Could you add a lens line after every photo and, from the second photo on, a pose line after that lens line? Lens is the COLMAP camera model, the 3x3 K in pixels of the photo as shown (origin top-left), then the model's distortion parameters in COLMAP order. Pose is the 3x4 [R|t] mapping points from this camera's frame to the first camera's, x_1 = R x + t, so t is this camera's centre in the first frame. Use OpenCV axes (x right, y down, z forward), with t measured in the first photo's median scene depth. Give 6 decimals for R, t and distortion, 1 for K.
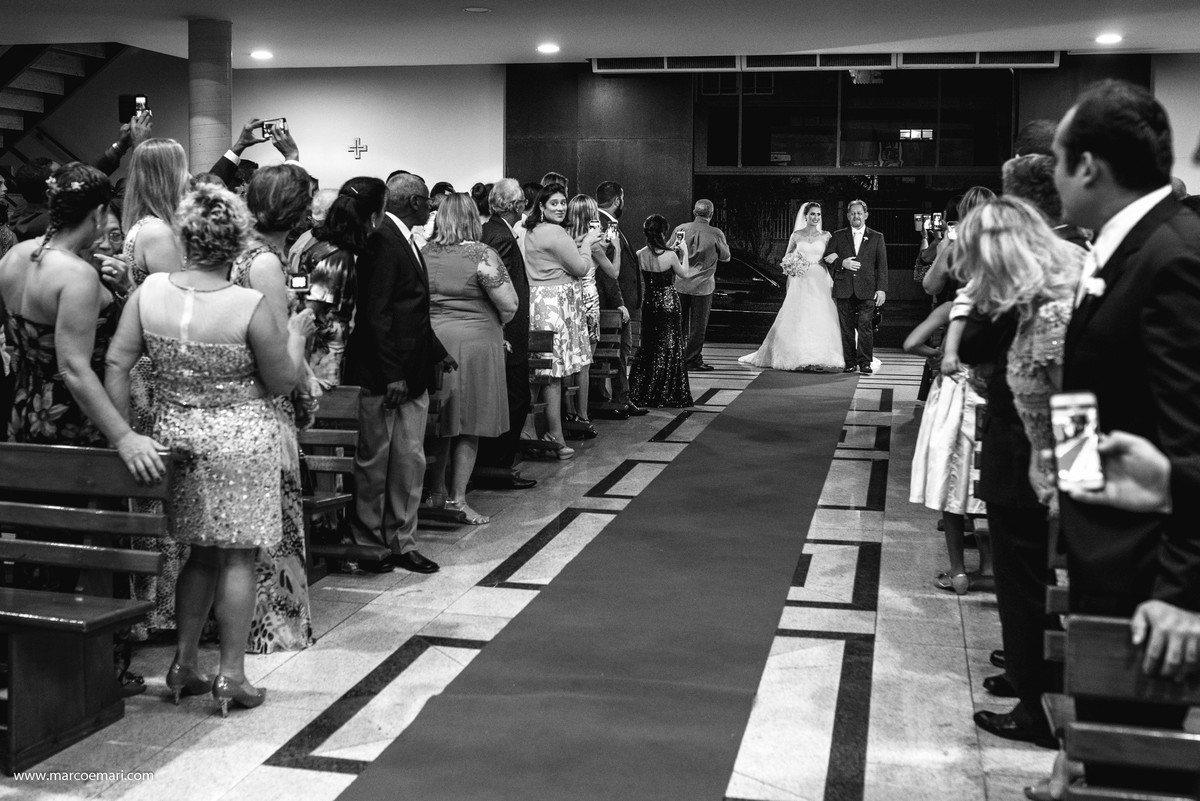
lens RADIAL K [[1310.3, 0, 600.0], [0, 1310.3, 400.5], [0, 0, 1]] dist [0.003463, 0.005970]
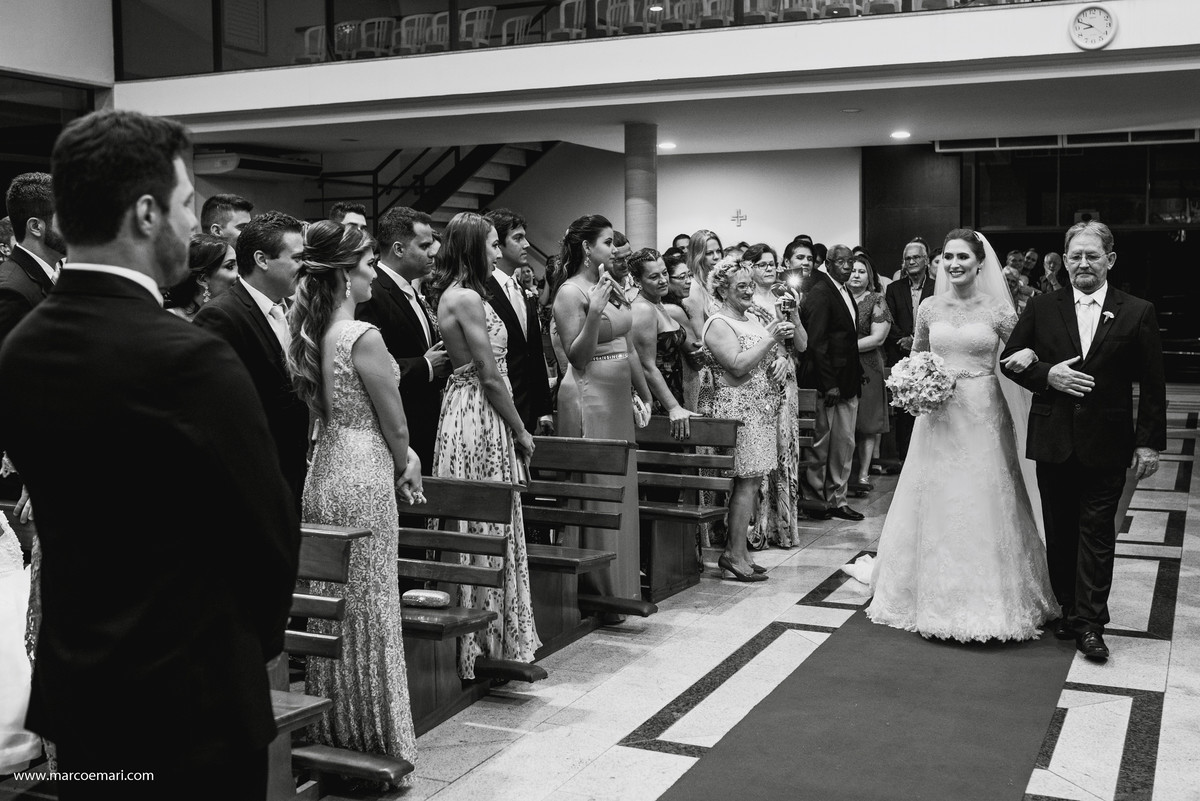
lens RADIAL K [[1275.7, 0, 600.0], [0, 1275.7, 400.5], [0, 0, 1]] dist [-0.082950, 0.012242]
pose [[0.974233, 0.011824, -0.225235, -0.049993], [-0.019763, 0.999259, -0.033025, 0.027514], [0.224677, 0.036625, 0.973745, -0.234380]]
